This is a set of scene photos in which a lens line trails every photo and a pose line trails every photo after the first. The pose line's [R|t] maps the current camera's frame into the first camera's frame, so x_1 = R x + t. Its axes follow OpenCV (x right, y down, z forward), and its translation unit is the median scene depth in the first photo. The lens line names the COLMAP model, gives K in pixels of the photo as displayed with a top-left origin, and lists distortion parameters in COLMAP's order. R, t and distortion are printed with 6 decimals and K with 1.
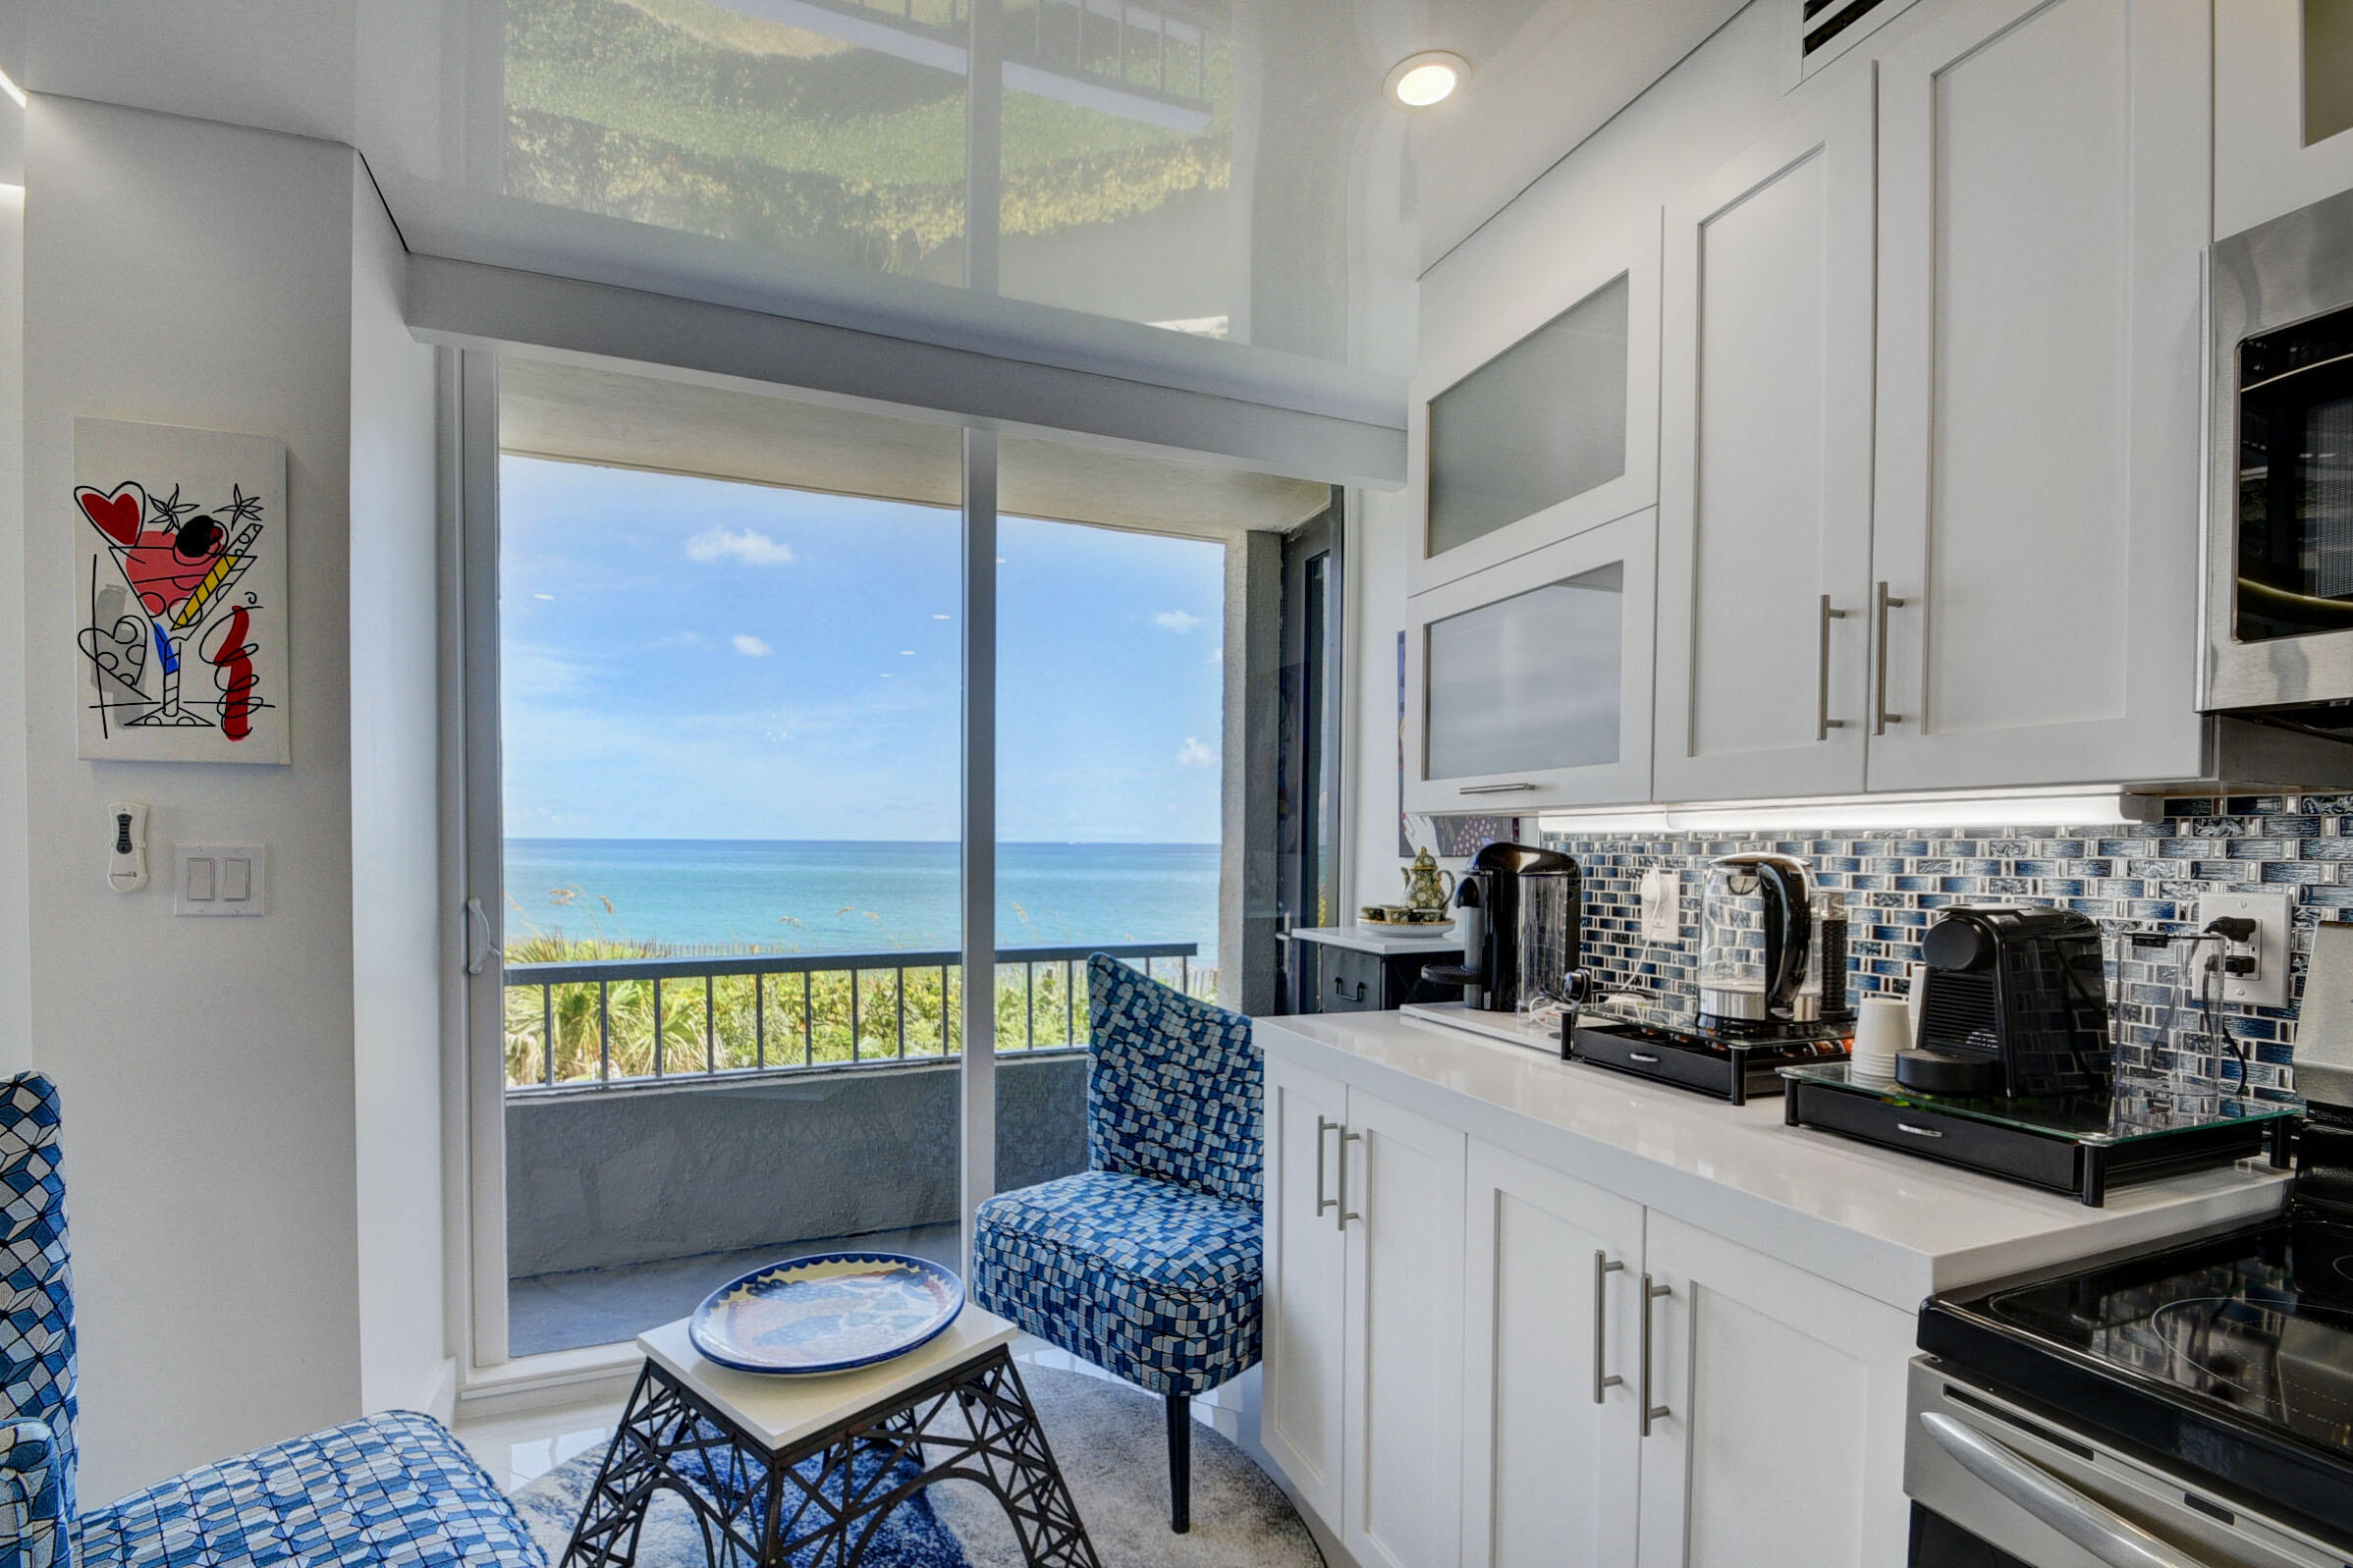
lens RADIAL K [[1042.6, 0, 1167.7], [0, 1042.6, 857.4], [0, 0, 1]] dist [-0.001090, -0.009982]
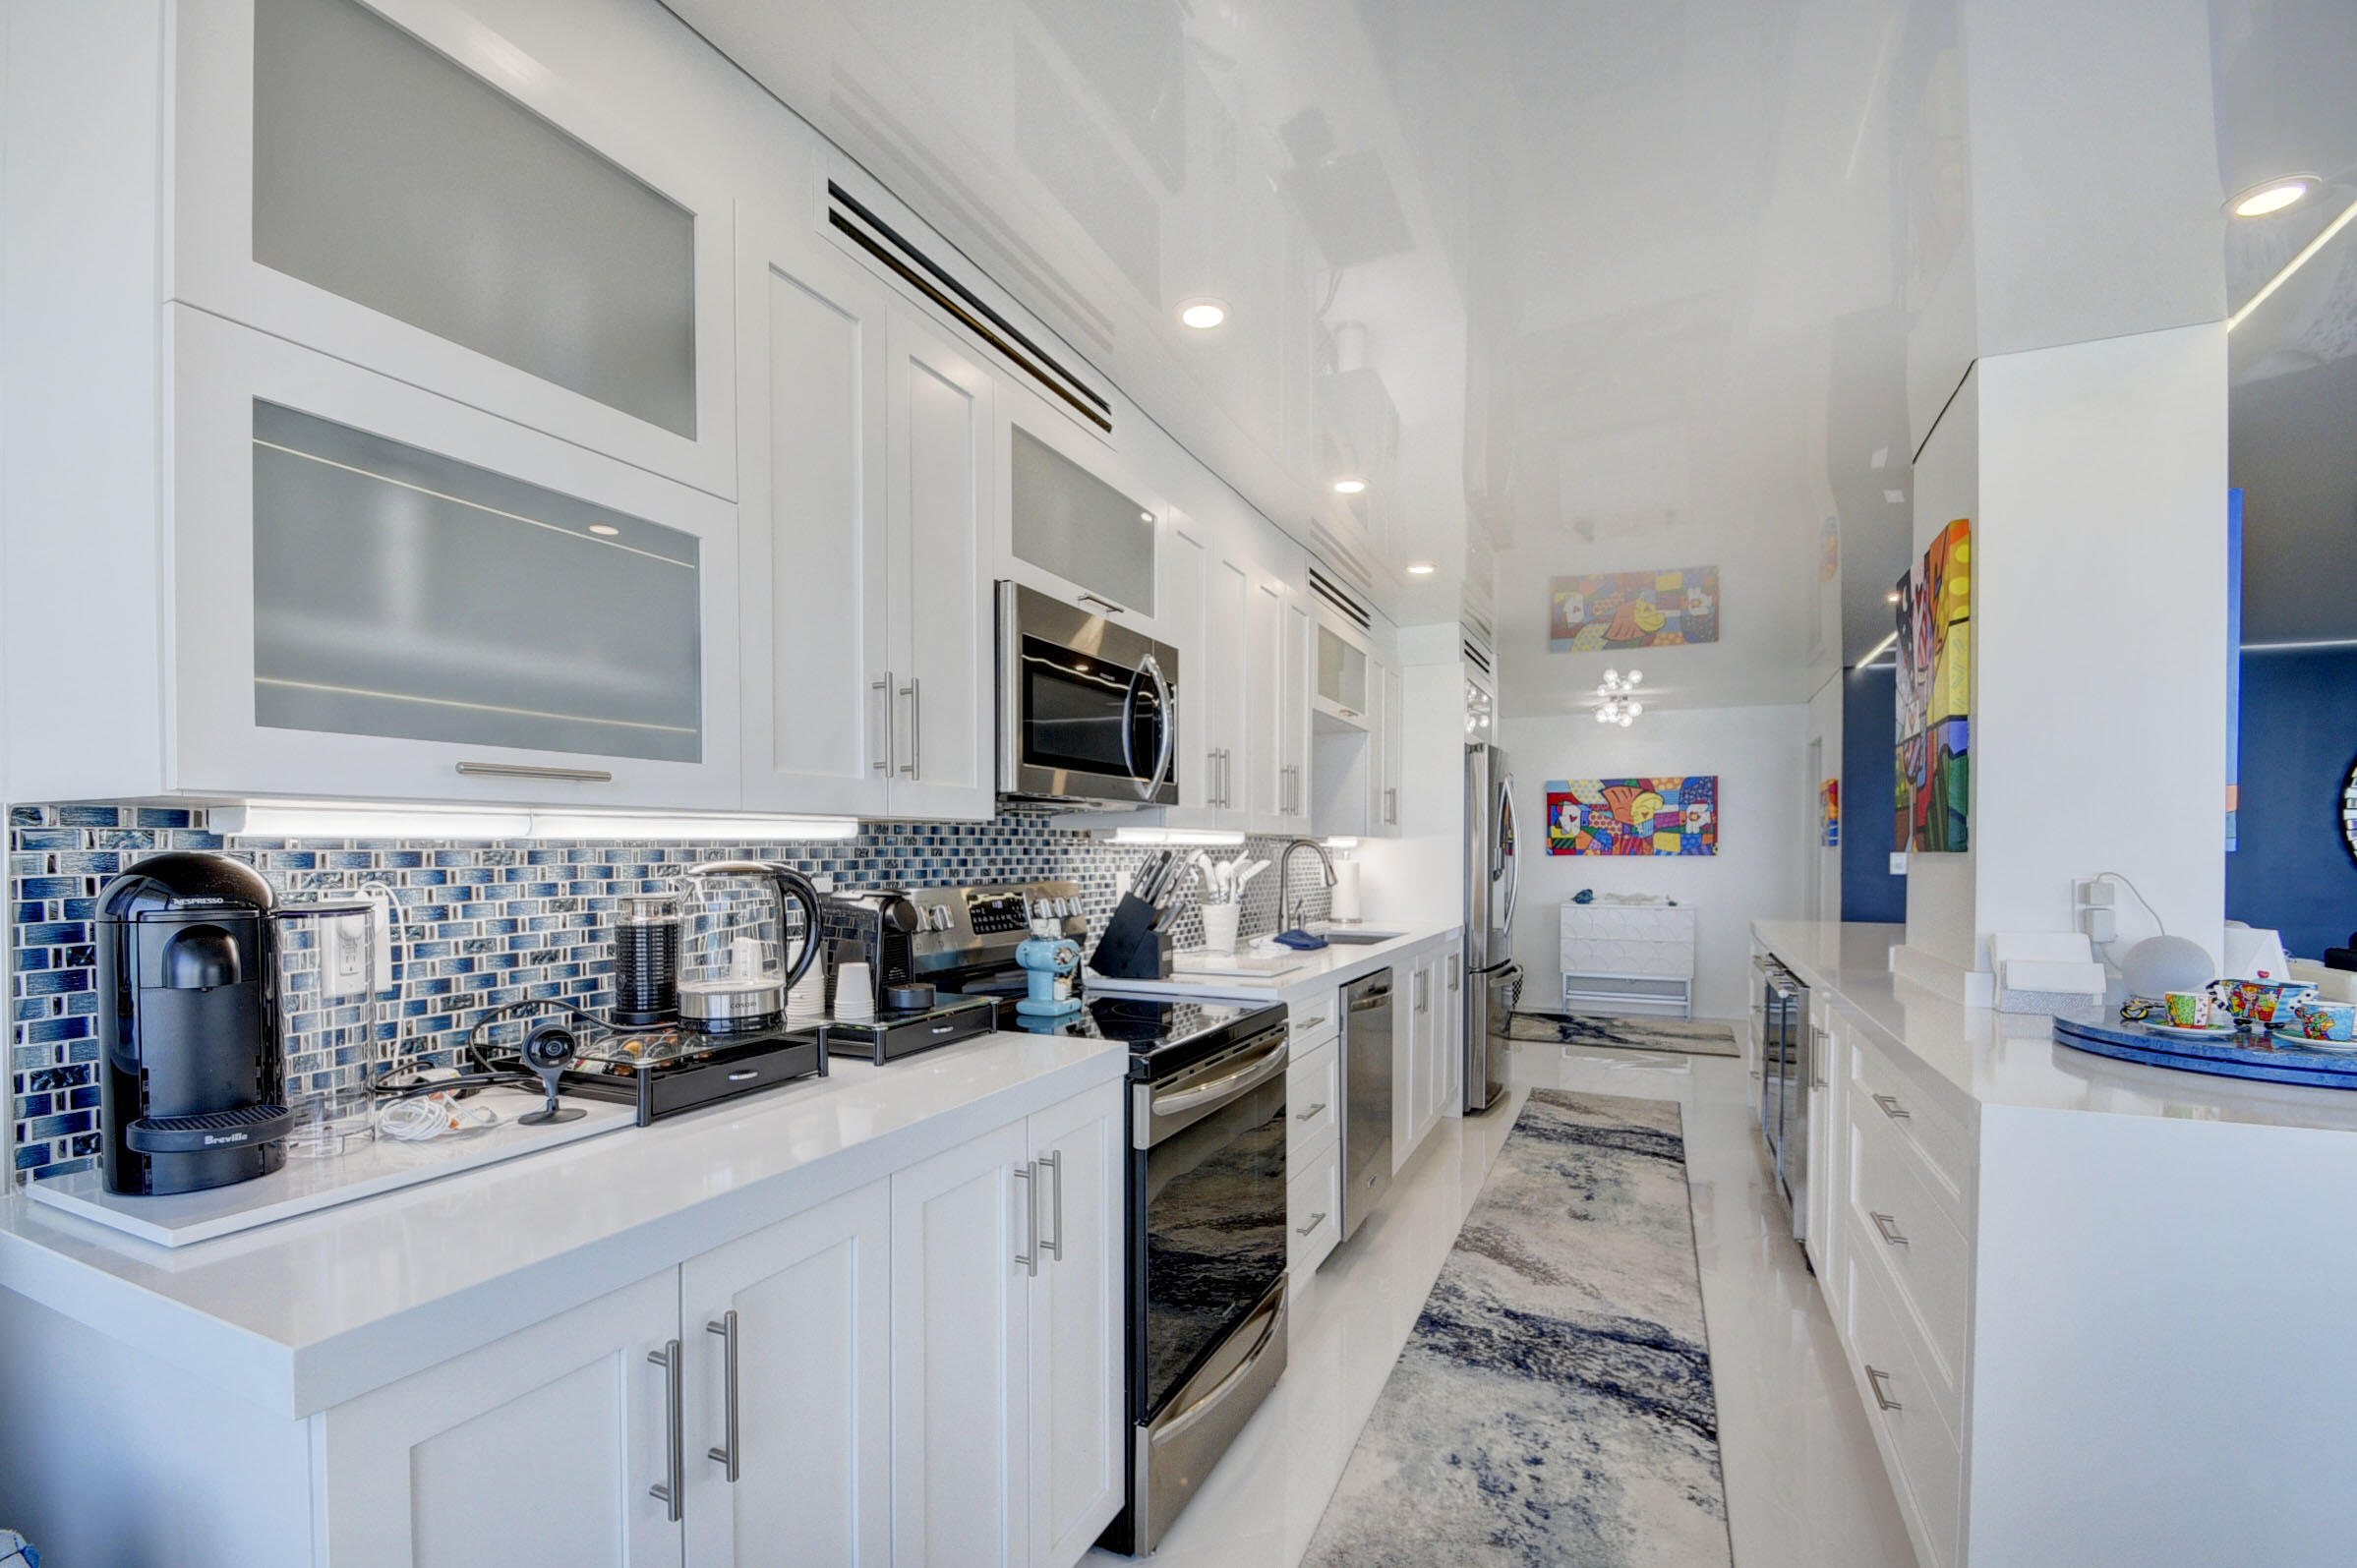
lens RADIAL K [[1044.3, 0, 1169.7], [0, 1044.3, 857.5], [0, 0, 1]] dist [-0.001090, -0.009982]
pose [[-0.685552, -0.011039, 0.727940, -0.478744], [0.005843, 0.999769, 0.020664, -0.025436], [-0.728000, 0.018419, -0.685329, 1.275191]]
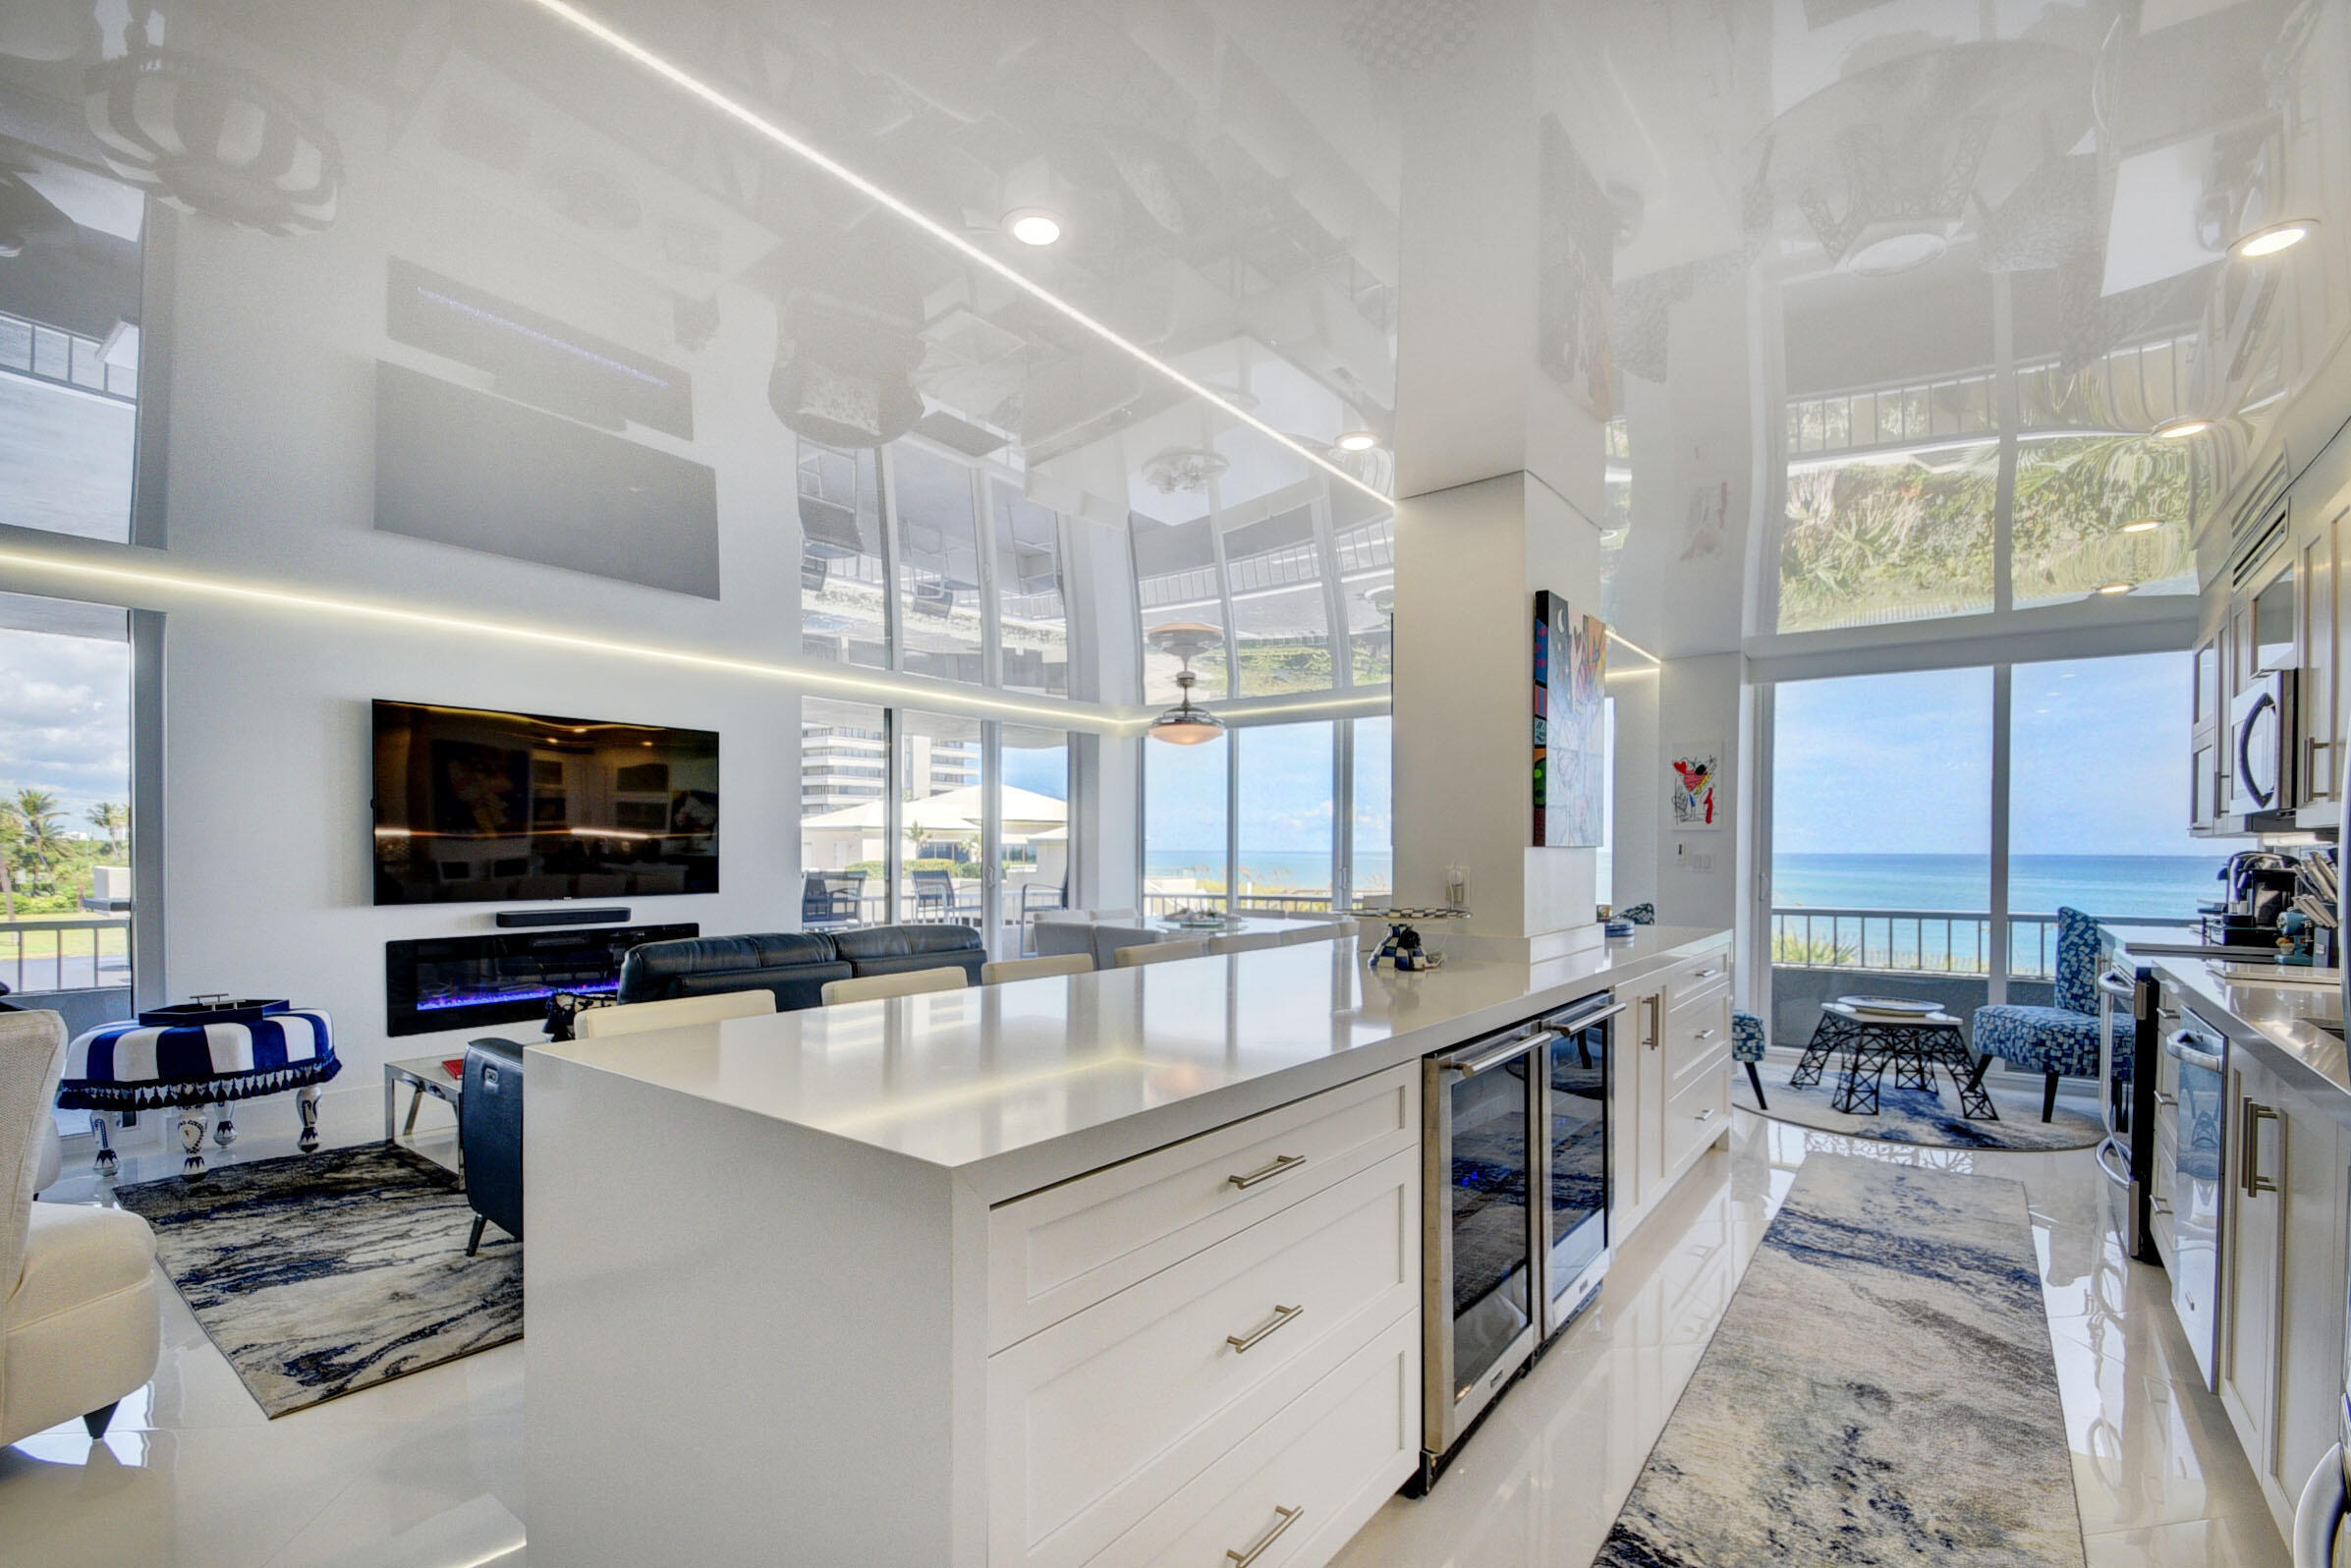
lens RADIAL K [[1041.8, 0, 1166.7], [0, 1041.8, 857.3], [0, 0, 1]] dist [-0.001090, -0.009982]
pose [[0.504346, 0.000271, -0.863502, 1.302048], [-0.008838, 0.999949, -0.004848, 0.038583], [0.863456, 0.010077, 0.504323, -2.495344]]
